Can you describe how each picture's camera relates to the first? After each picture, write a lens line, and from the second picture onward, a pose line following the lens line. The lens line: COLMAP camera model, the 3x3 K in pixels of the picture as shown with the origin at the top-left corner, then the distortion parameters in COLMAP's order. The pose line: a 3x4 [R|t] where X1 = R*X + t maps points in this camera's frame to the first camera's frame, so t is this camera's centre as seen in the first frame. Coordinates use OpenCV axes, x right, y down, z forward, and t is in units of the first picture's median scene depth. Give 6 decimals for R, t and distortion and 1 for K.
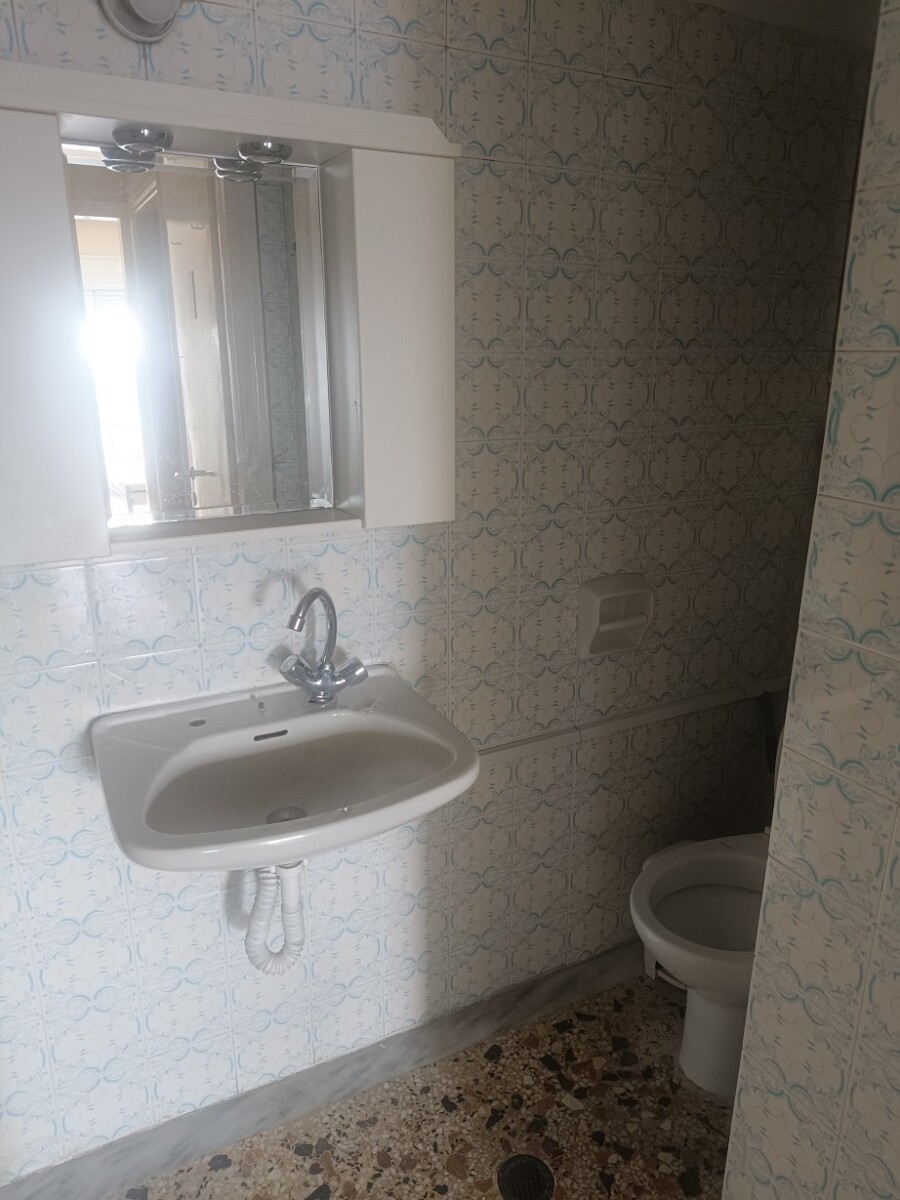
lens RADIAL K [[822.7, 0, 448.8], [0, 822.7, 598.7], [0, 0, 1]] dist [0.023772, -0.025537]
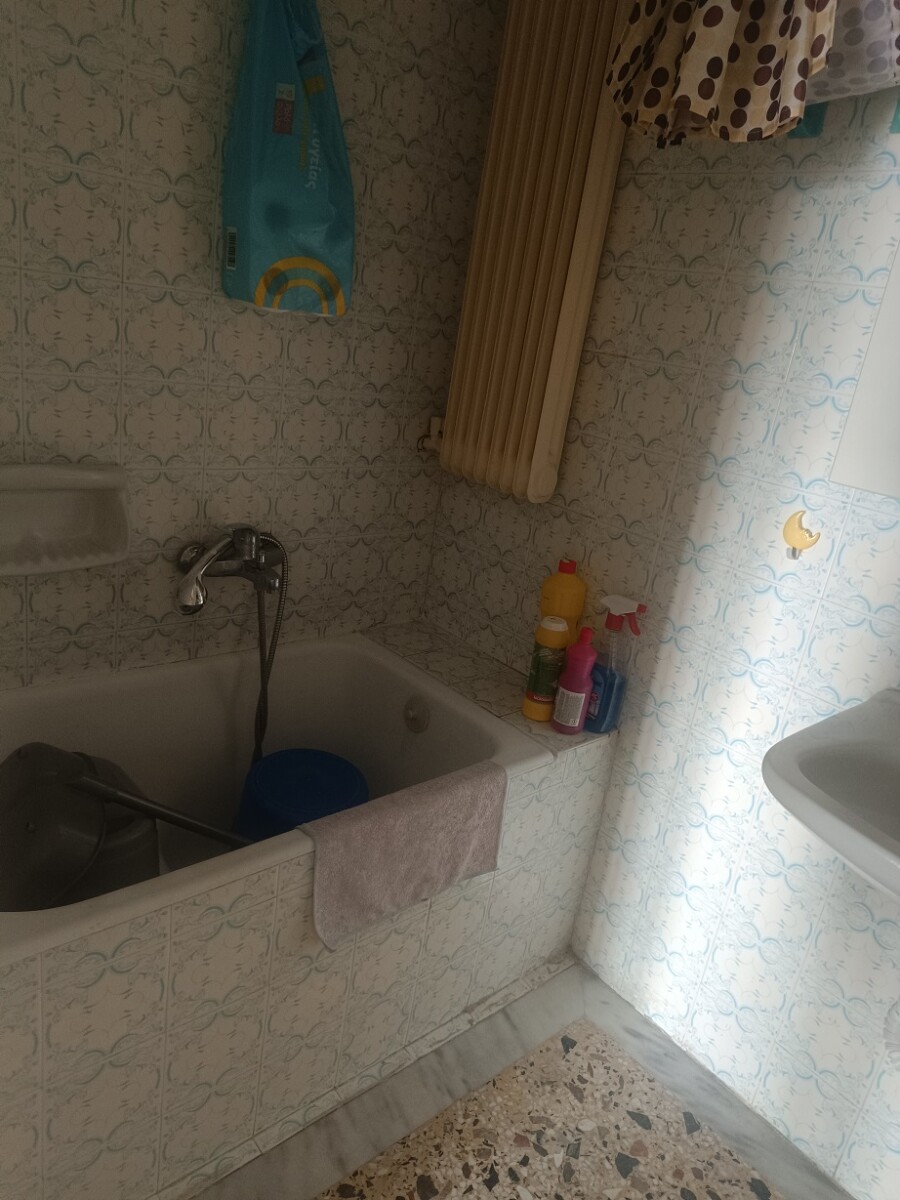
lens RADIAL K [[822.7, 0, 453.1], [0, 822.7, 599.4], [0, 0, 1]] dist [0.023772, -0.025537]
pose [[0.220349, 0.342285, -0.913393, 0.259489], [-0.416244, 0.879864, 0.229305, 0.039724], [0.882149, 0.329667, 0.336352, 0.178235]]
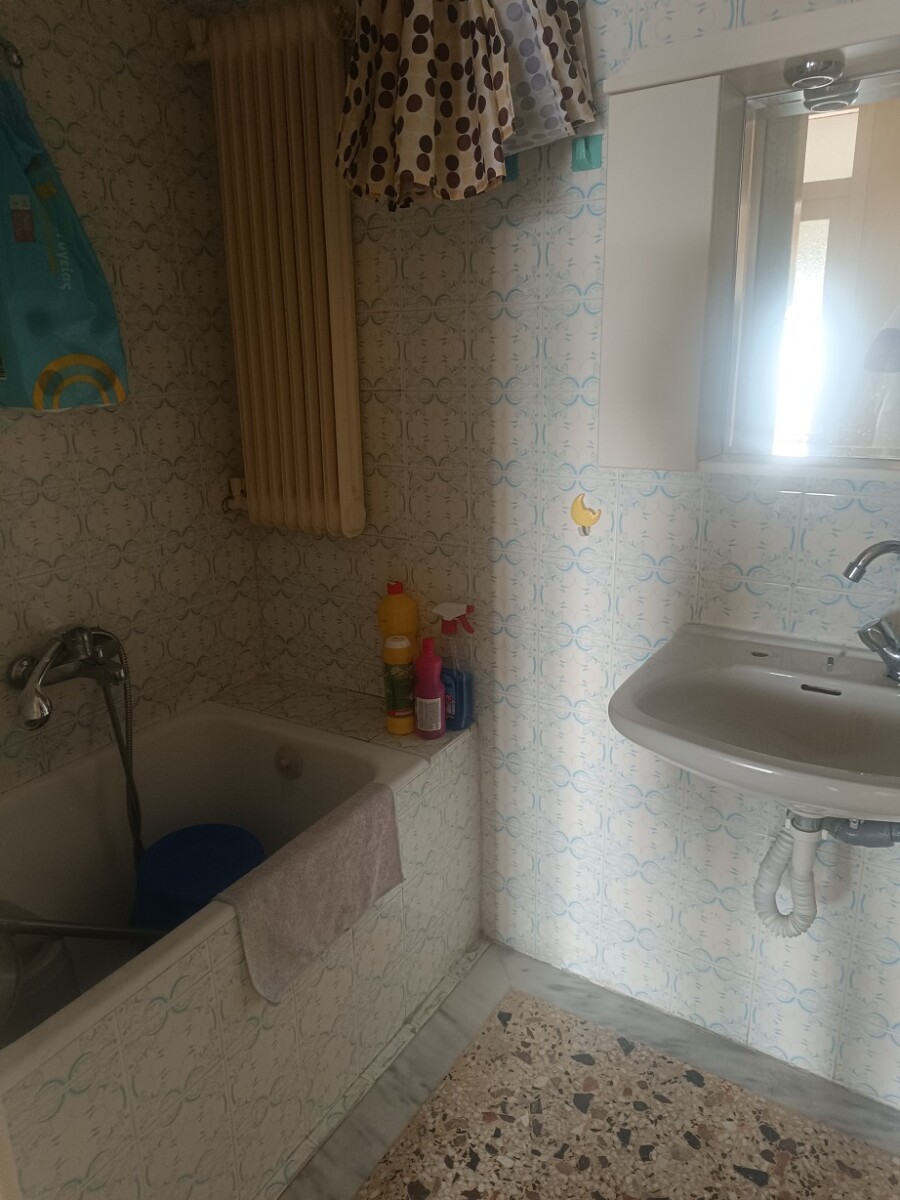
lens RADIAL K [[822.7, 0, 449.8], [0, 822.7, 598.3], [0, 0, 1]] dist [0.023772, -0.025537]
pose [[0.494542, 0.226936, -0.839004, 0.306529], [-0.226050, 0.965675, 0.127956, 0.035009], [0.839243, 0.126377, 0.528866, 0.113505]]
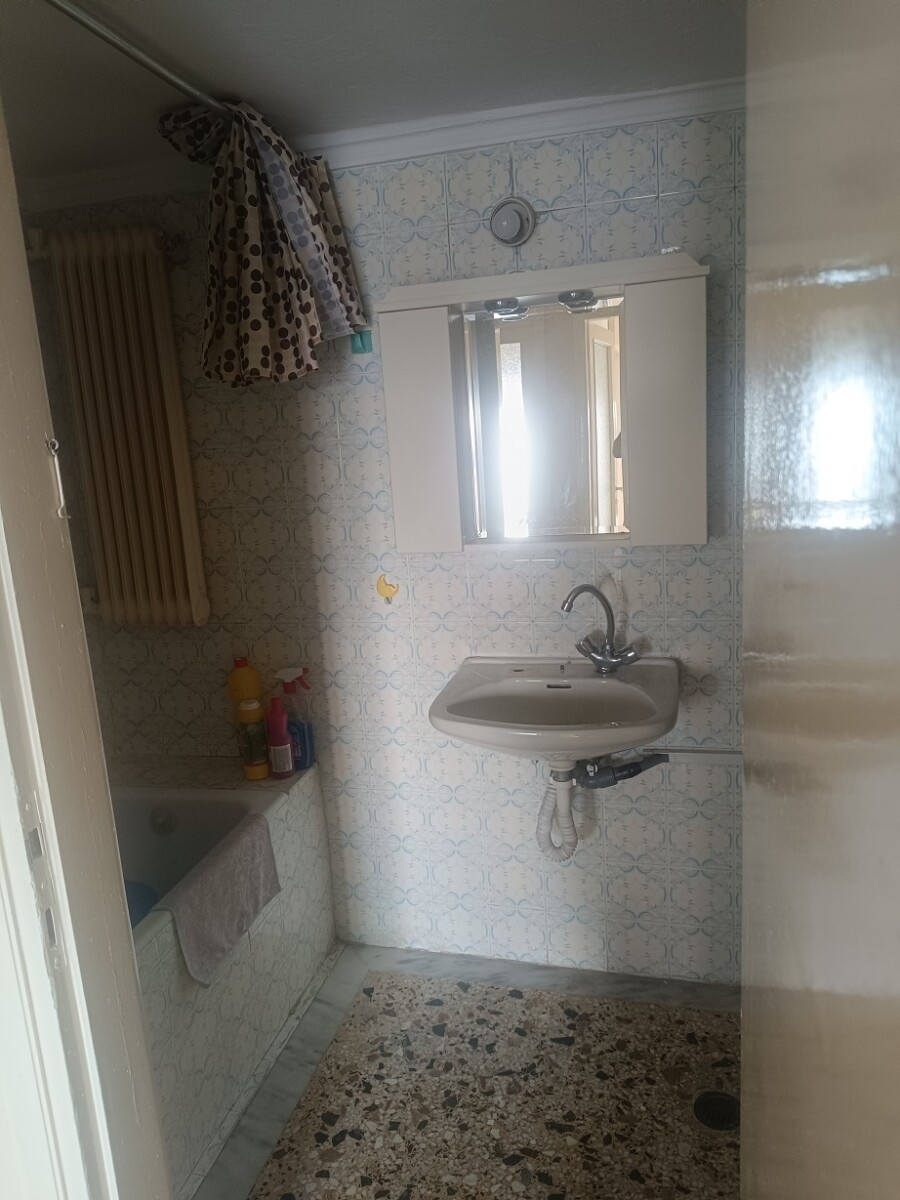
lens RADIAL K [[822.7, 0, 467.3], [0, 822.7, 599.2], [0, 0, 1]] dist [0.023772, -0.025537]
pose [[0.750969, 0.076814, -0.655854, 0.528496], [-0.126508, 0.991550, -0.028725, 0.067689], [0.648105, 0.104543, 0.754341, -0.181416]]
